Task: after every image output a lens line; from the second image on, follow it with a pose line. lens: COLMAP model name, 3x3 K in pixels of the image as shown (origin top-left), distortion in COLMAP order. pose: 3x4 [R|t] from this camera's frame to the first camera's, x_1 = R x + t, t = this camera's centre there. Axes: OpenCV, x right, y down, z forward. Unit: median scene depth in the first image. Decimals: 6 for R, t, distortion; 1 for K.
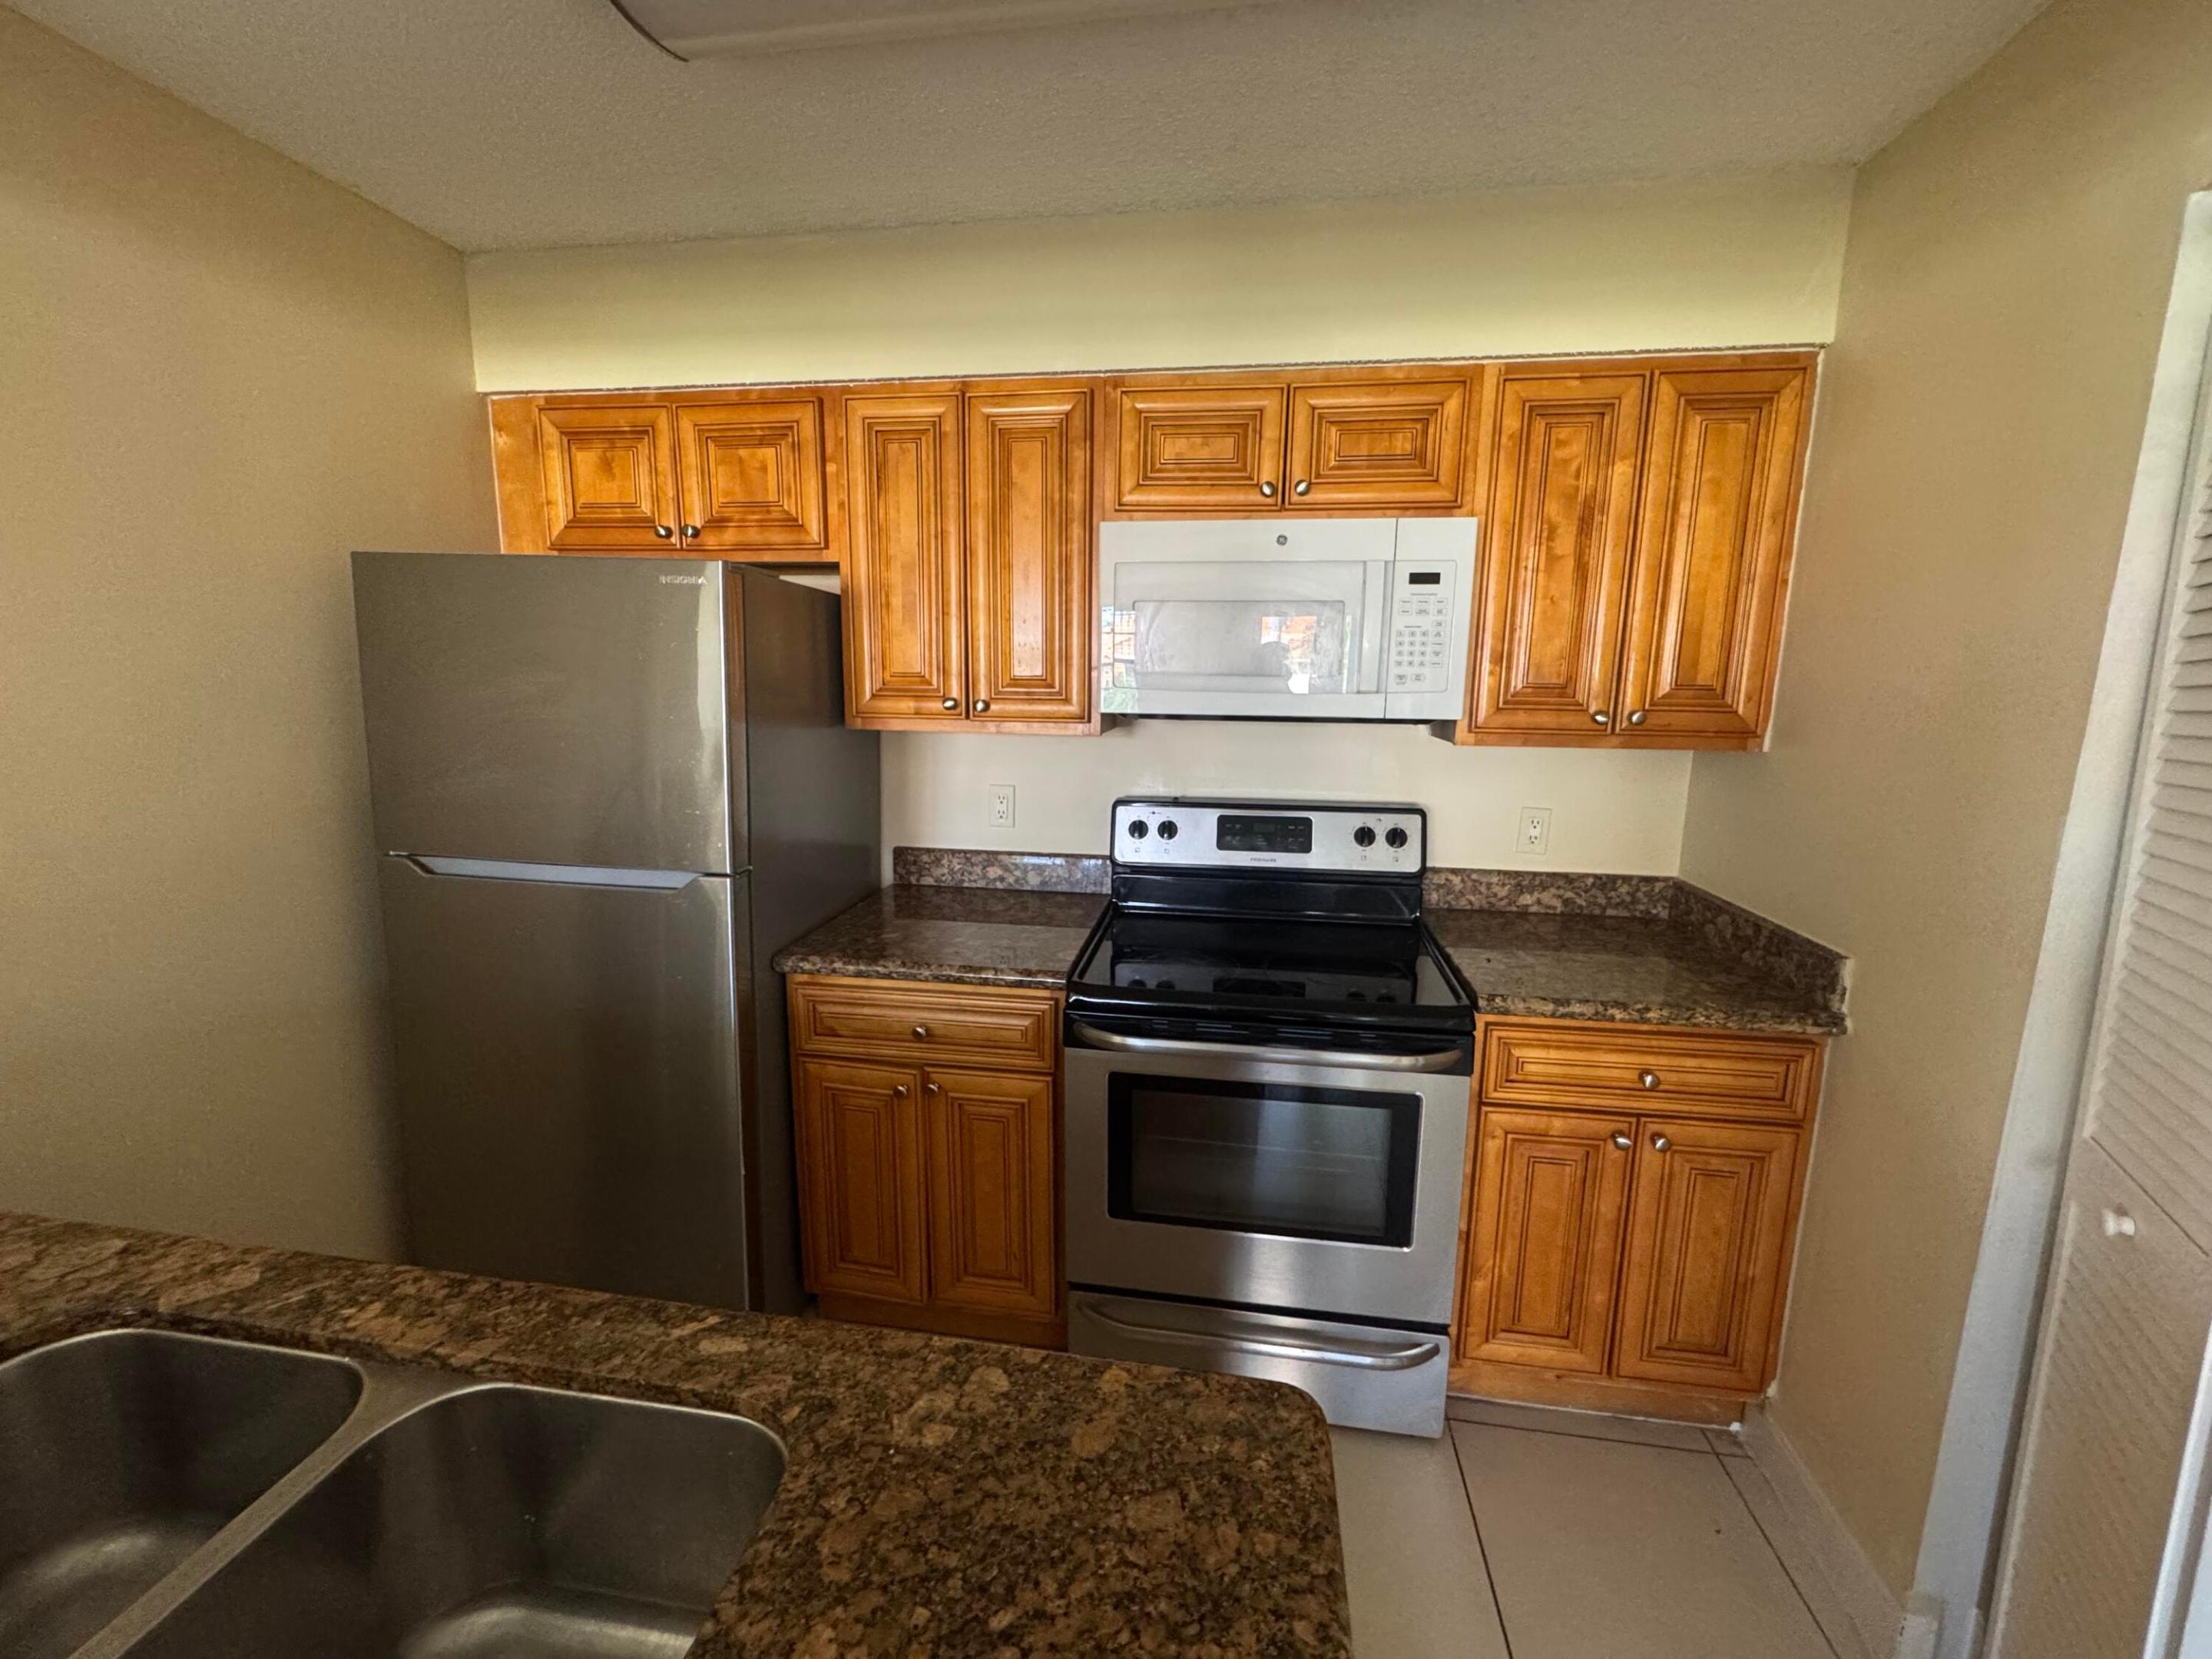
lens RADIAL K [[889.0, 0, 1105.0], [0, 889.0, 818.3], [0, 0, 1]] dist [-0.001955, 0.000402]
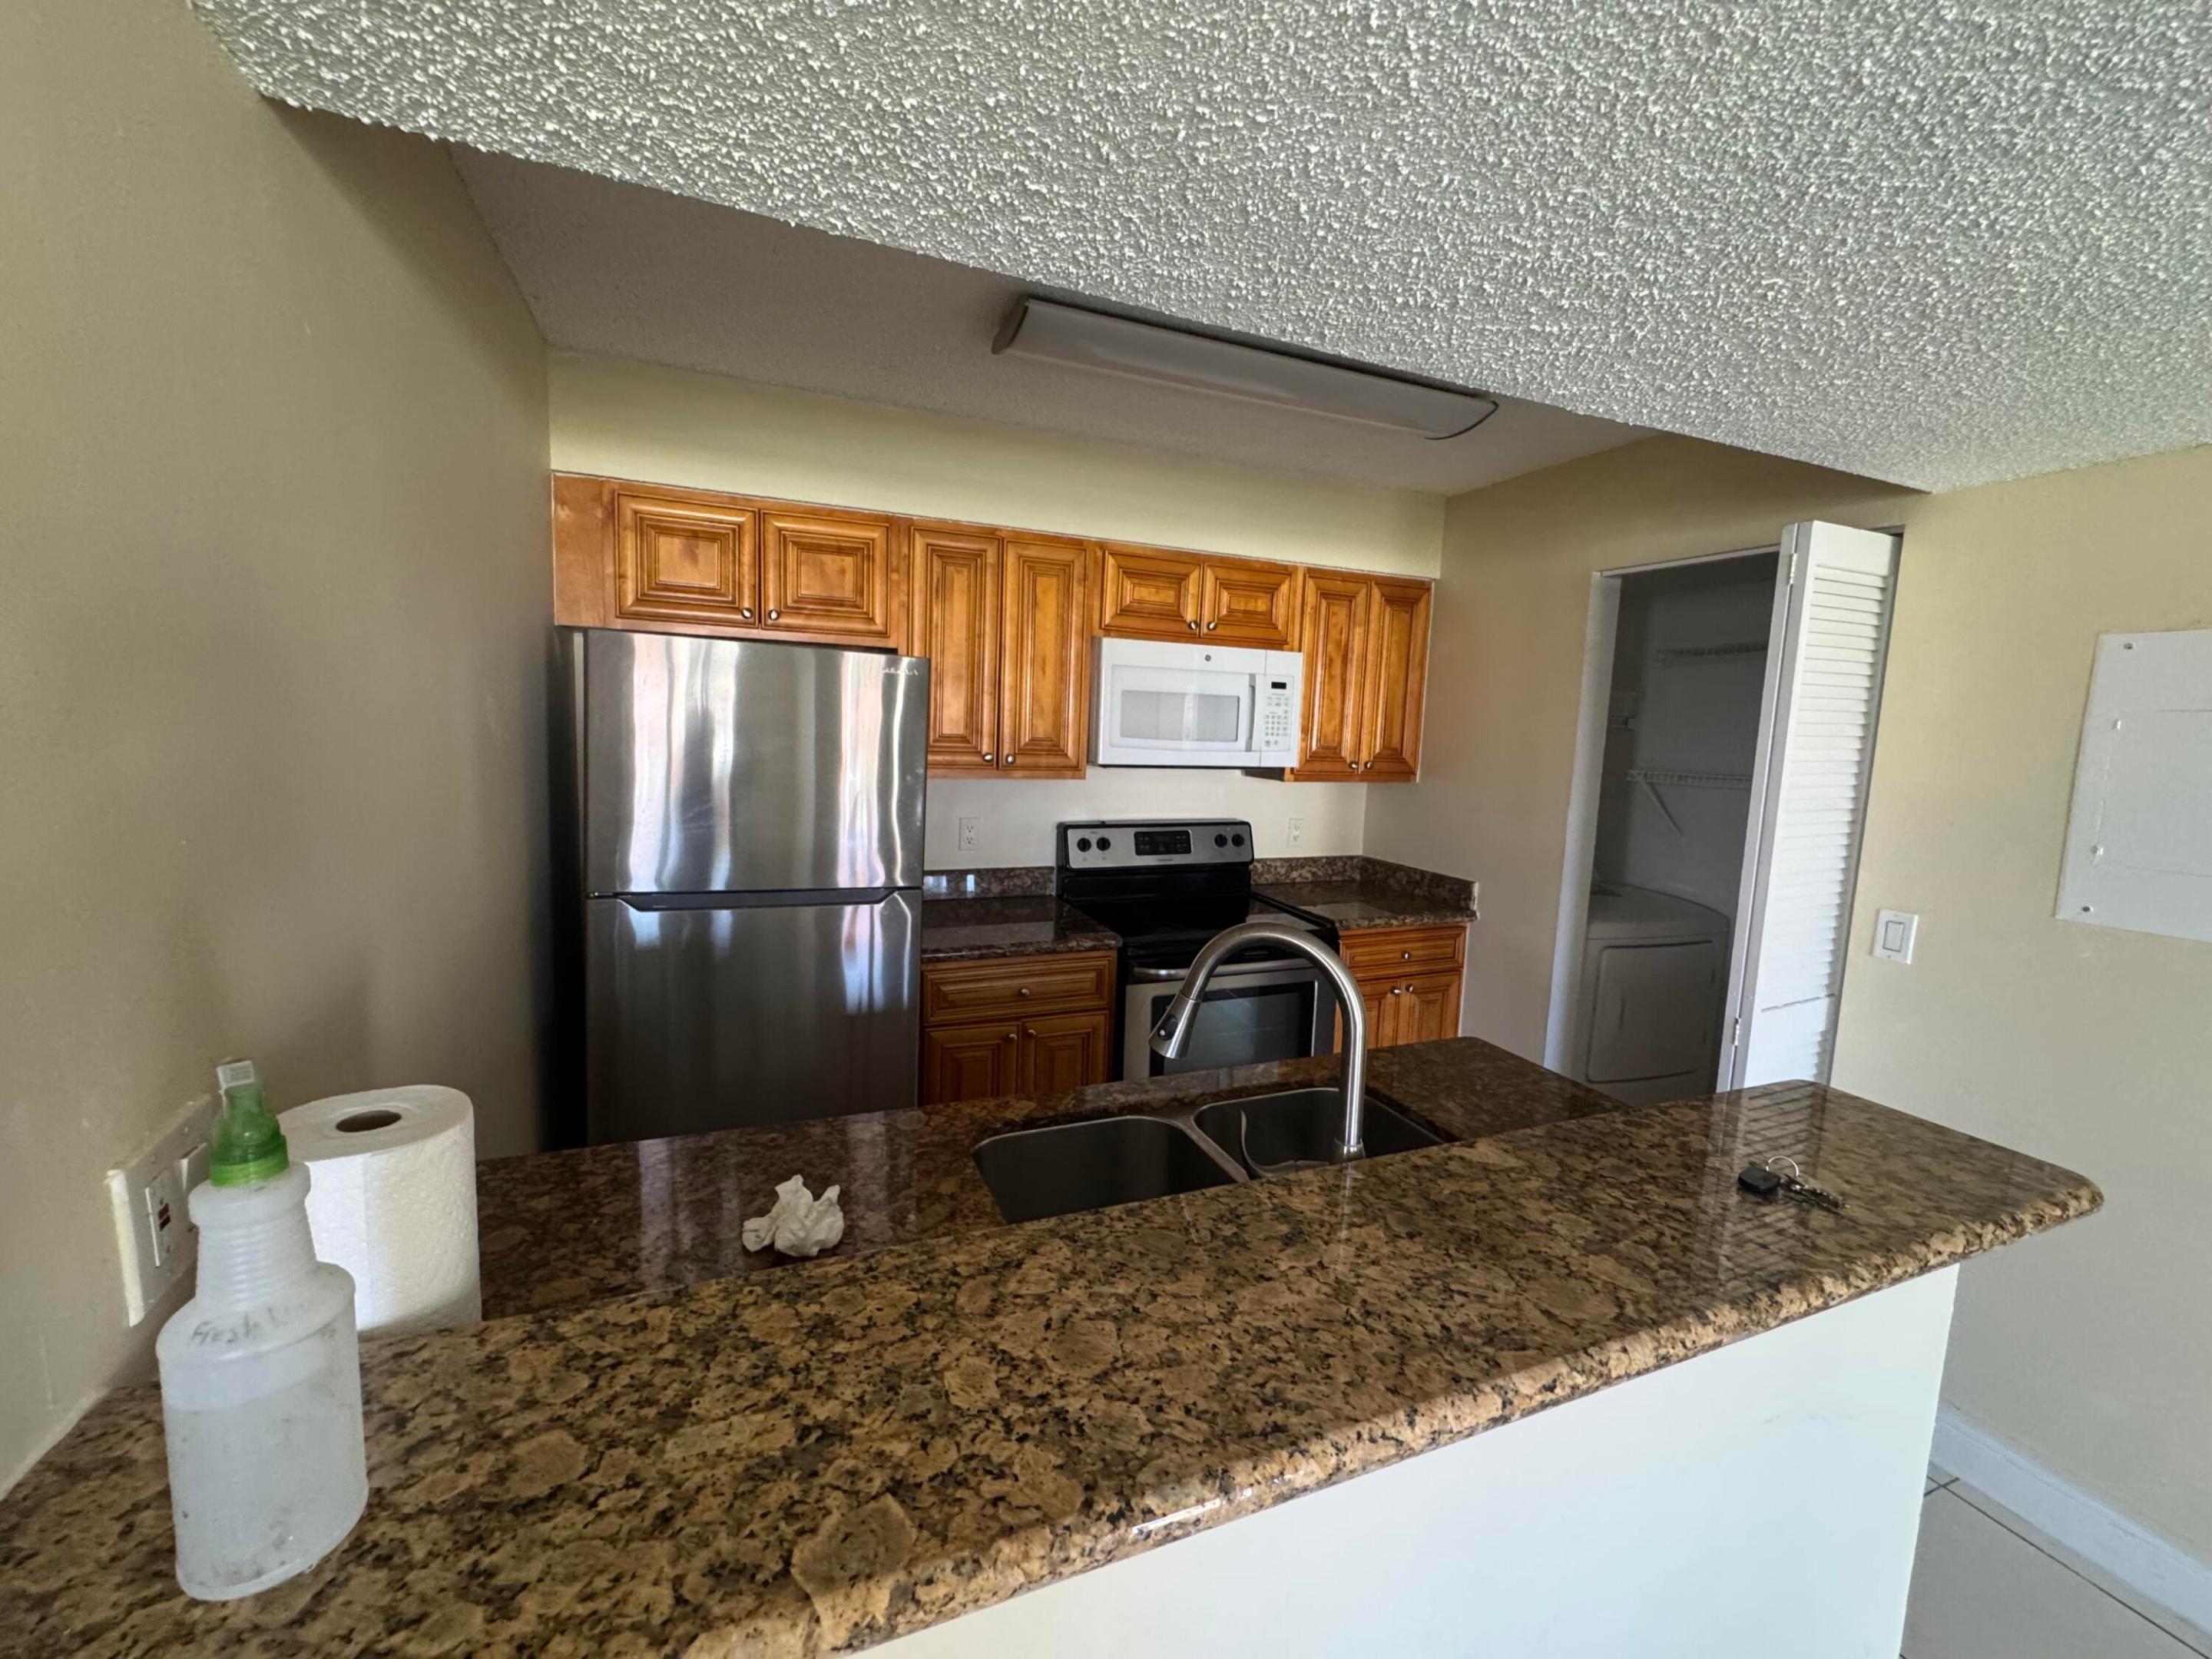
lens RADIAL K [[889.0, 0, 1104.2], [0, 889.0, 820.5], [0, 0, 1]] dist [-0.001955, 0.000402]
pose [[0.855325, -0.039203, 0.516607, -0.798040], [0.058437, 0.998070, -0.021013, 0.006129], [-0.514786, 0.048161, 0.855965, -0.272849]]
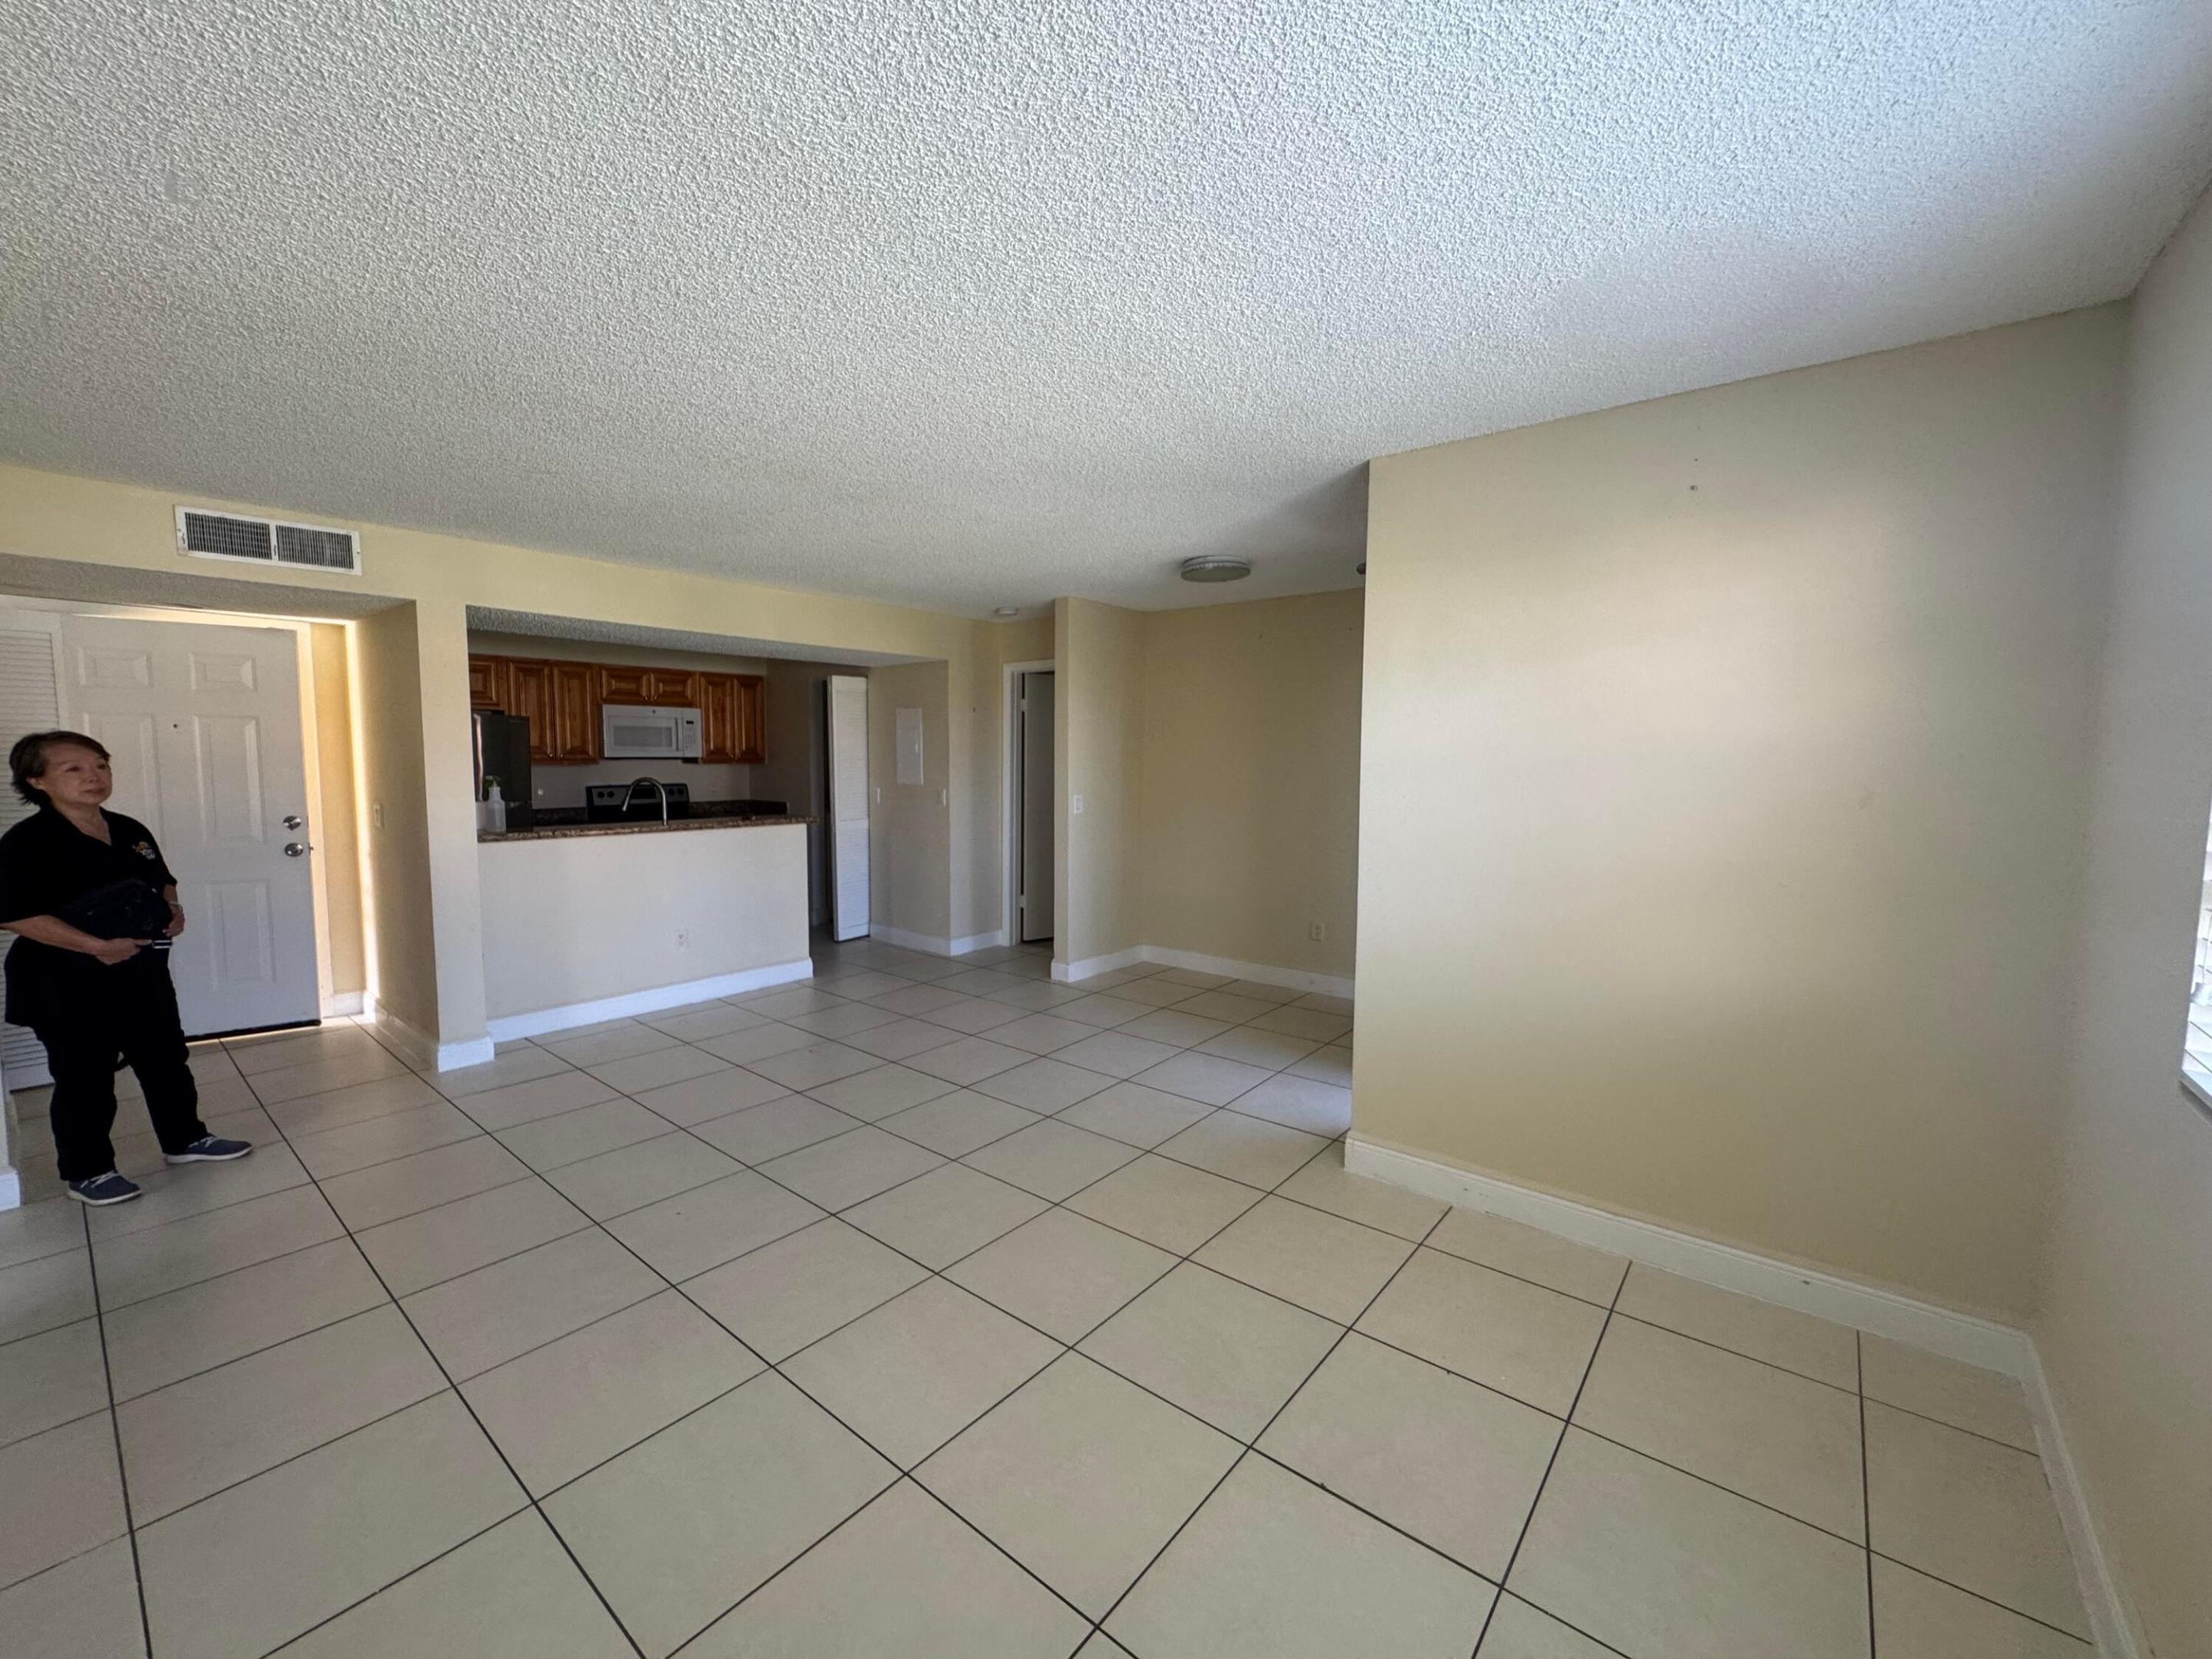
lens RADIAL K [[889.0, 0, 1104.3], [0, 889.0, 816.2], [0, 0, 1]] dist [-0.001955, 0.000402]
pose [[0.507948, -0.072967, 0.858292, -2.124088], [0.145258, 0.989392, -0.001853, 0.422751], [-0.849052, 0.125615, 0.513159, -2.554074]]
